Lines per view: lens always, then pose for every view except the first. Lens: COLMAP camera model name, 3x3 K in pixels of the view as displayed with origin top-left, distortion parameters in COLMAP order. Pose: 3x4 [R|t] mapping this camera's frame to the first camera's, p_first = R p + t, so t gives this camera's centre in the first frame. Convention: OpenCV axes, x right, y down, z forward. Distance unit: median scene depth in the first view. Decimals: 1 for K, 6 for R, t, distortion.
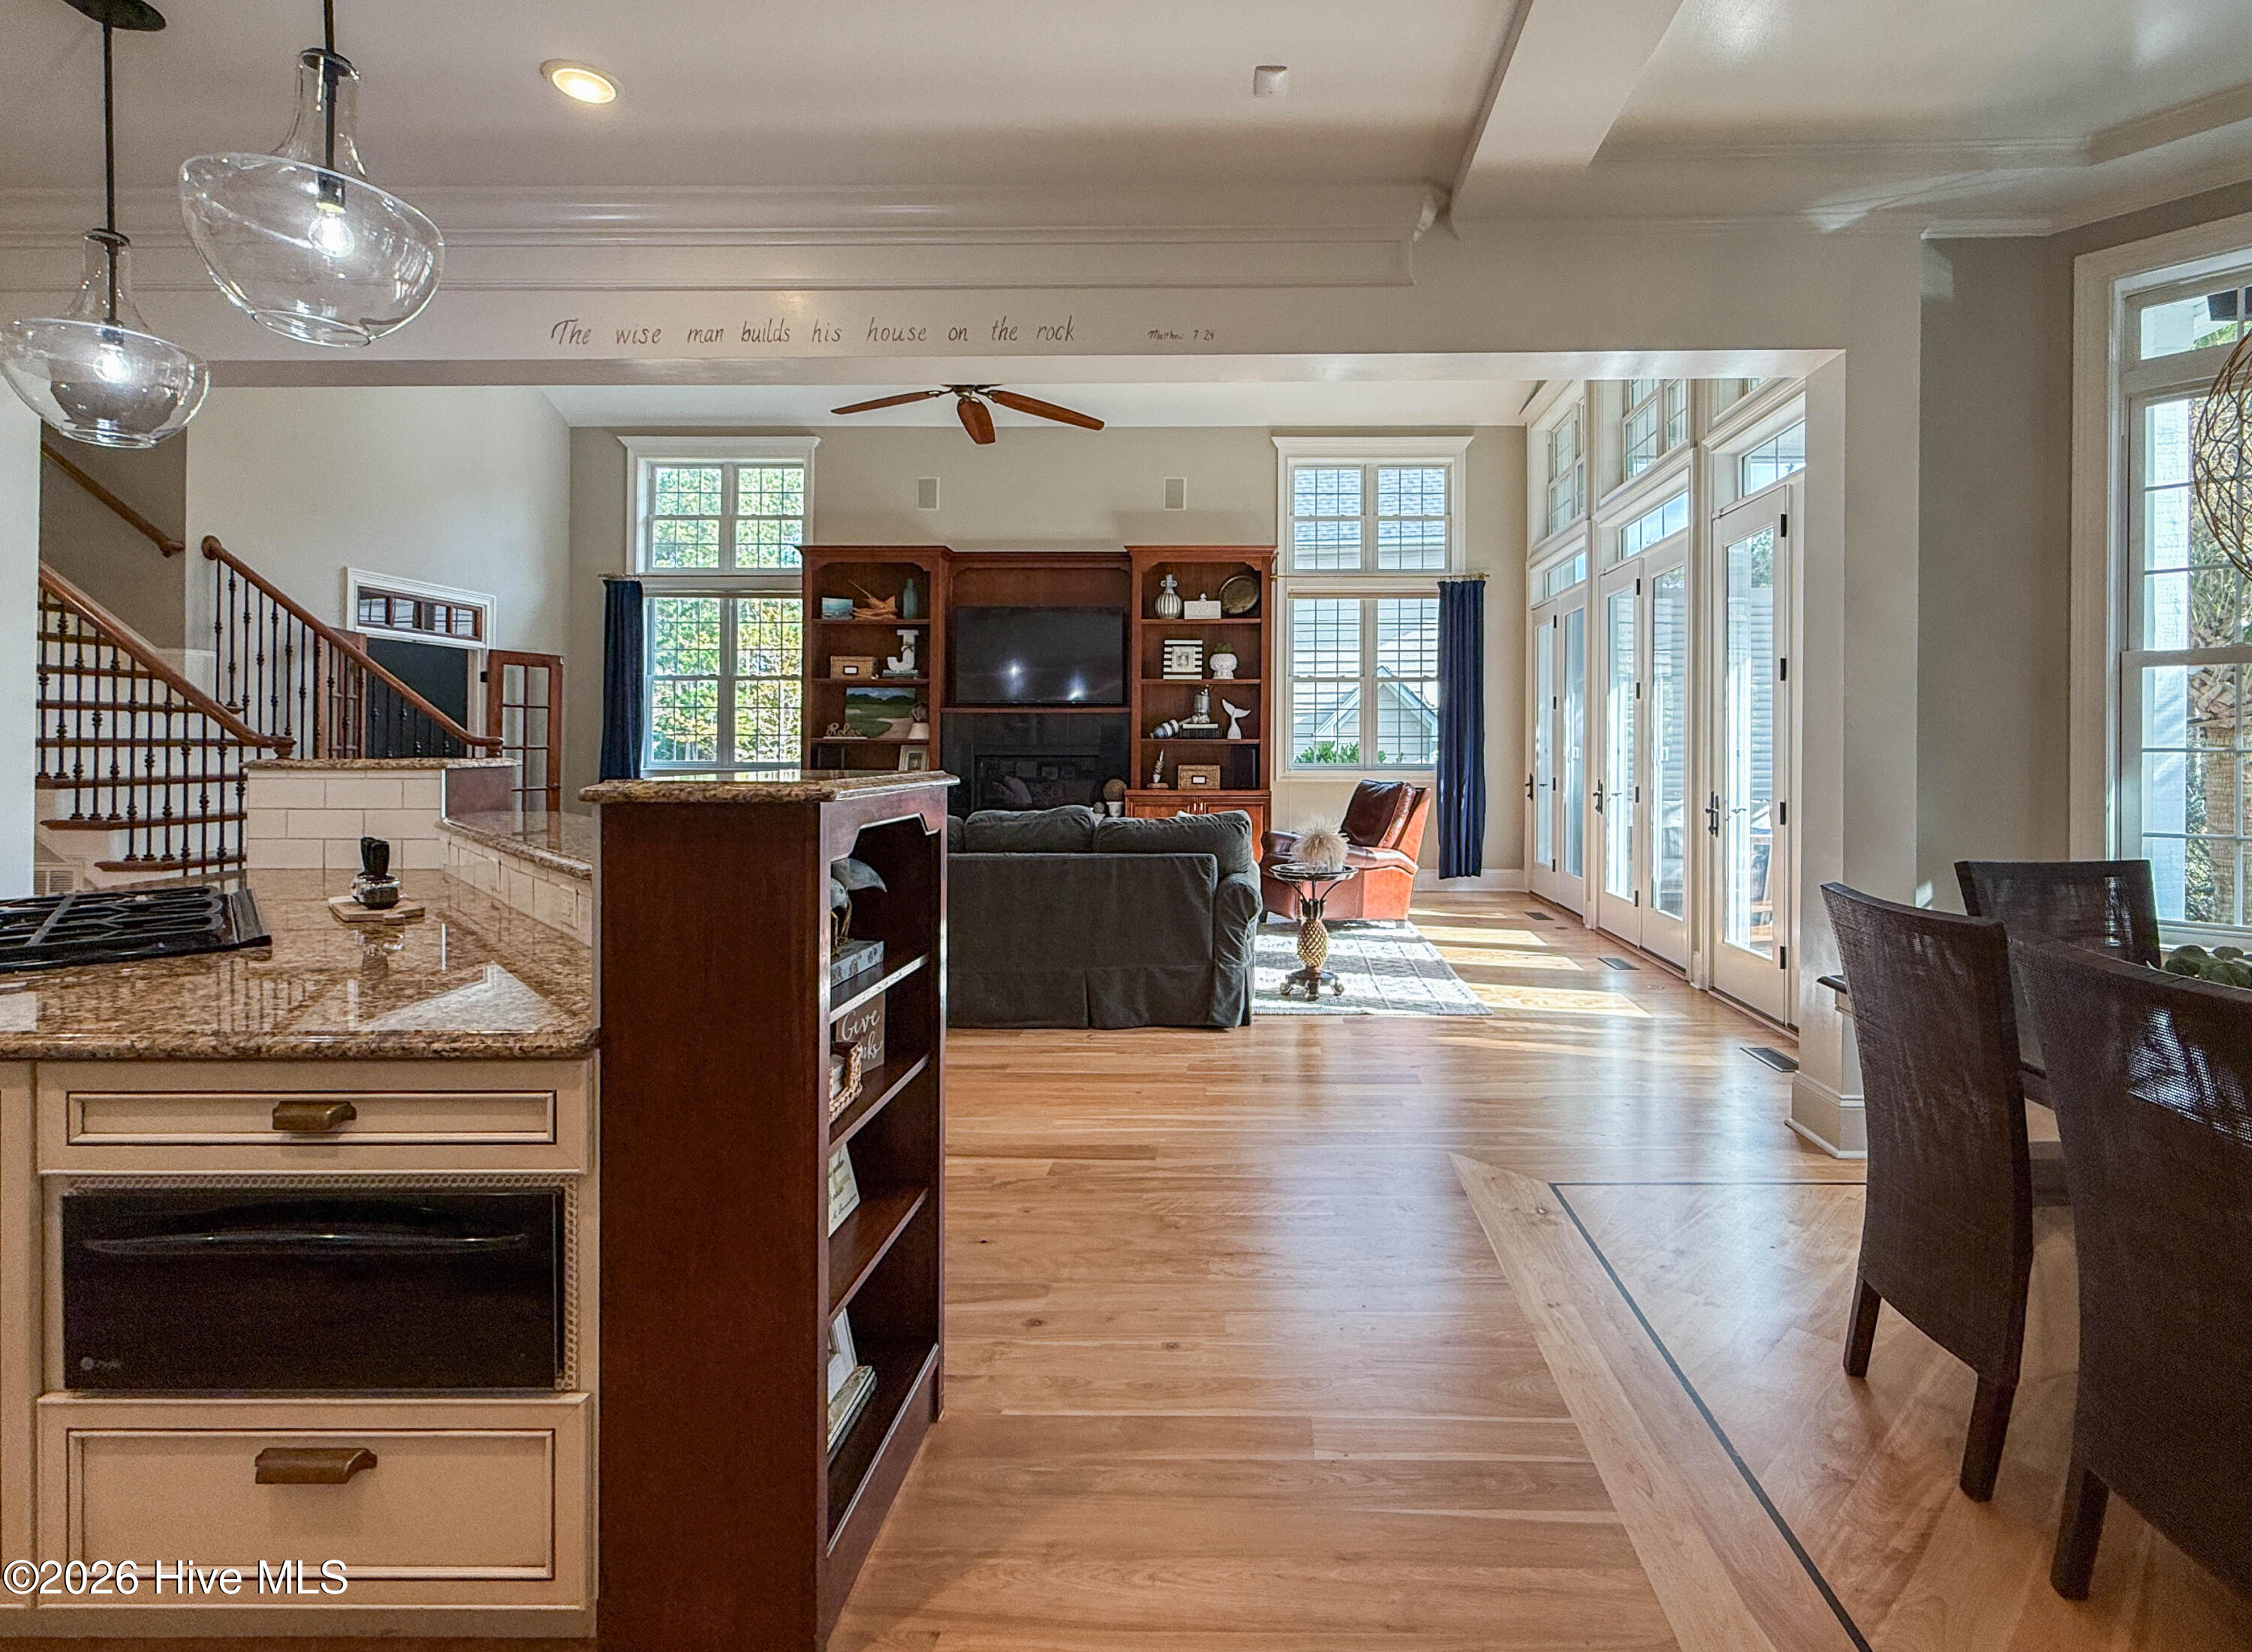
lens RADIAL K [[1063.0, 0, 1251.6], [0, 1063.0, 744.9], [0, 0, 1]] dist [-0.001483, 0.000642]
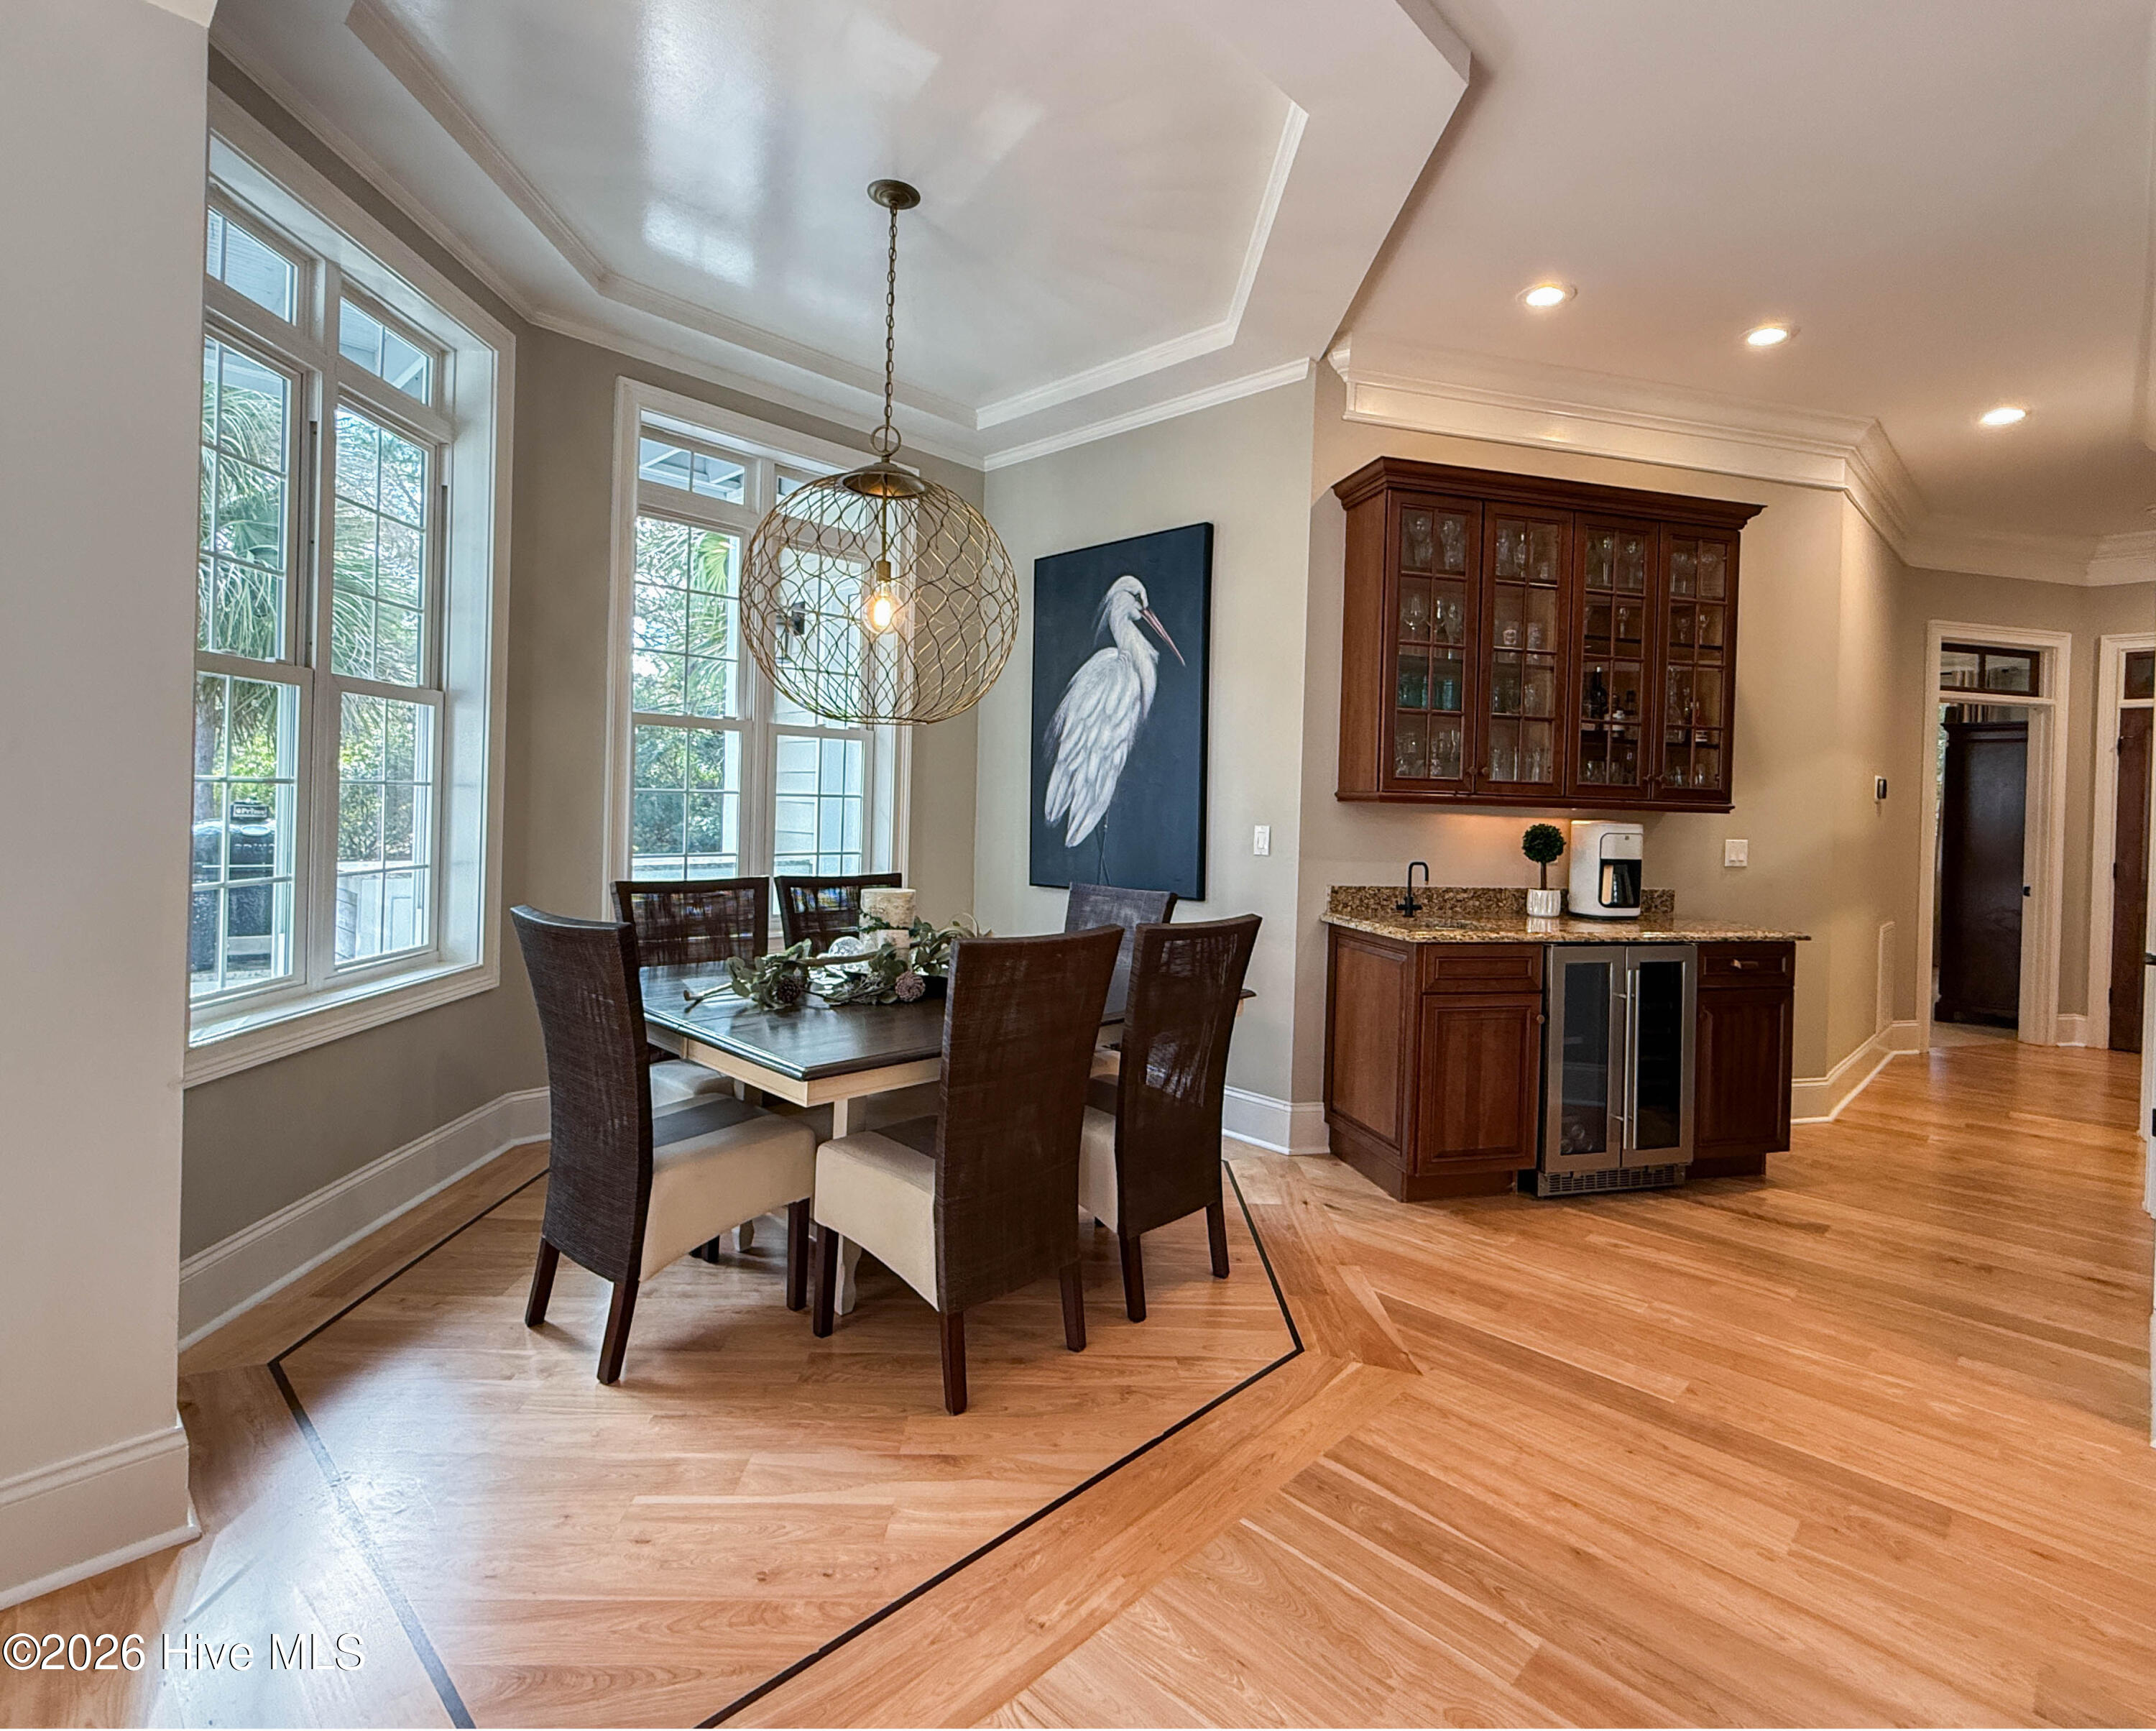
lens RADIAL K [[1061.7, 0, 1122.3], [0, 1061.7, 811.3], [0, 0, 1]] dist [-0.000561, 0.000649]
pose [[-0.732180, -0.031462, 0.680384, -0.053989], [-0.034044, 0.999374, 0.009577, 0.000677], [-0.680260, -0.016151, -0.732793, 0.397613]]
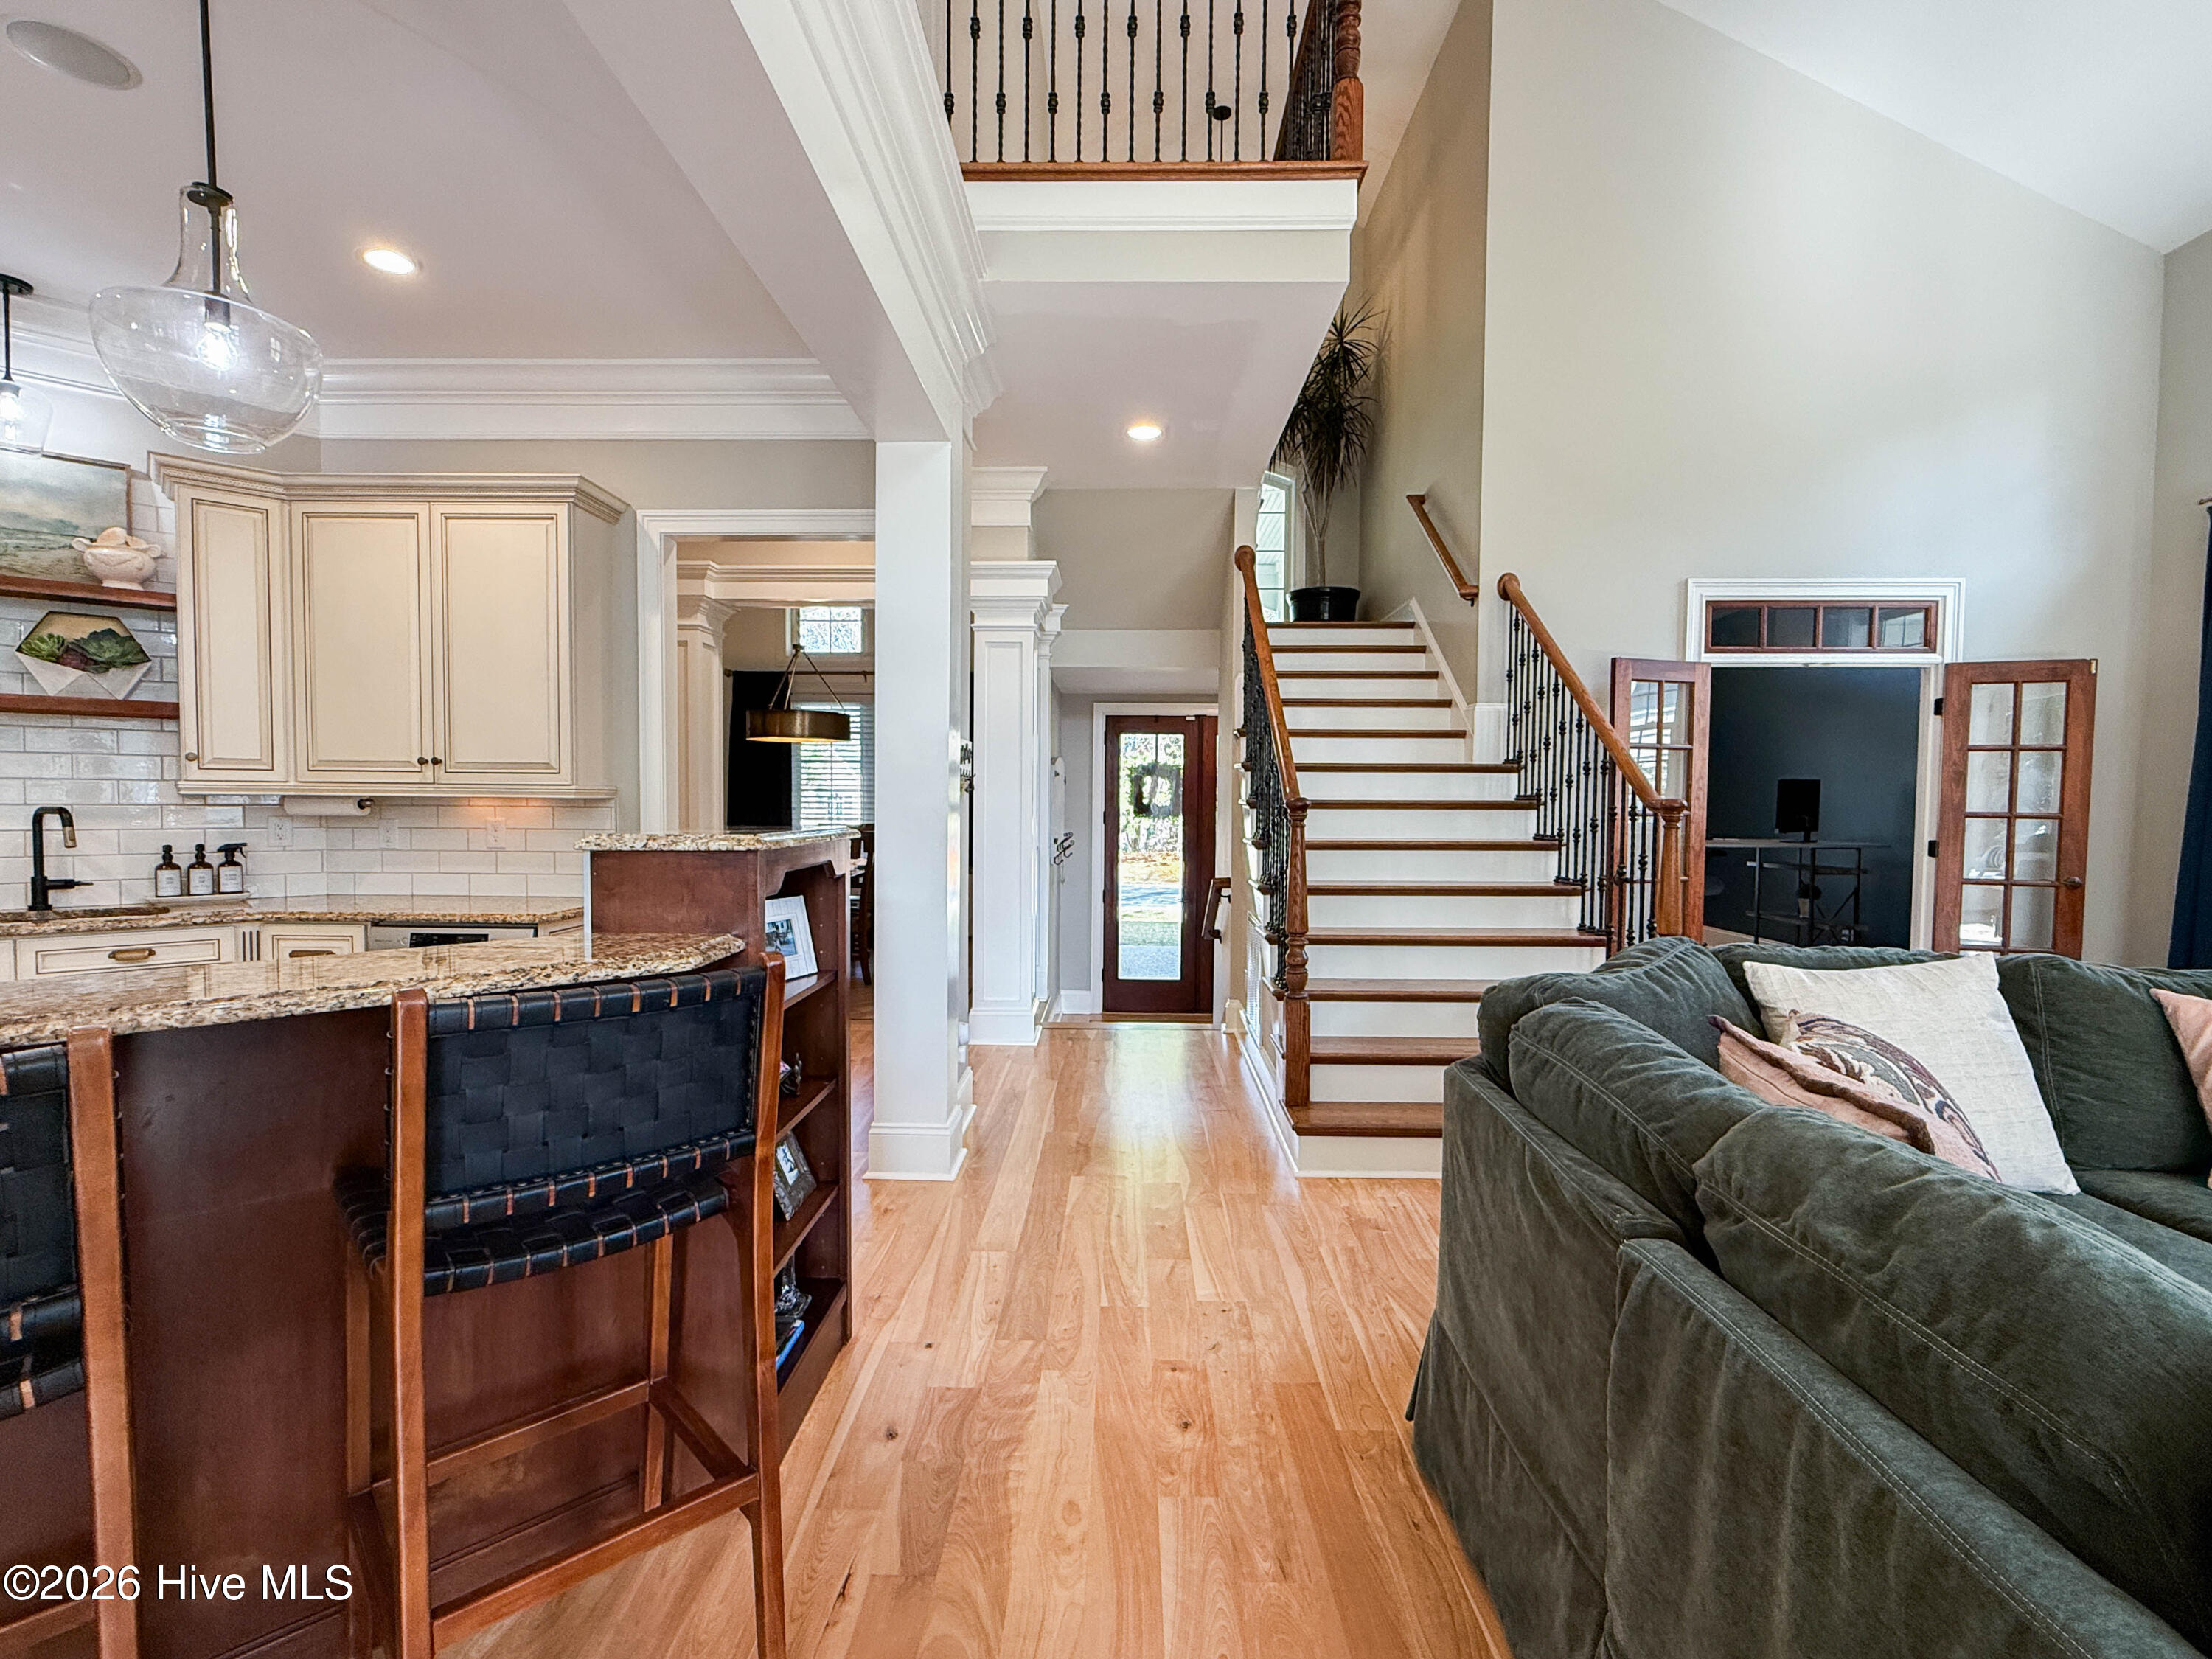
lens RADIAL K [[1023.8, 0, 1104.5], [0, 1023.8, 836.8], [0, 0, 1]] dist [0.000232, 0.000274]
pose [[-0.019018, 0.031957, -0.999308, -0.075243], [-0.006746, 0.999462, 0.032090, -0.001408], [0.999796, 0.007352, -0.018792, 0.468572]]
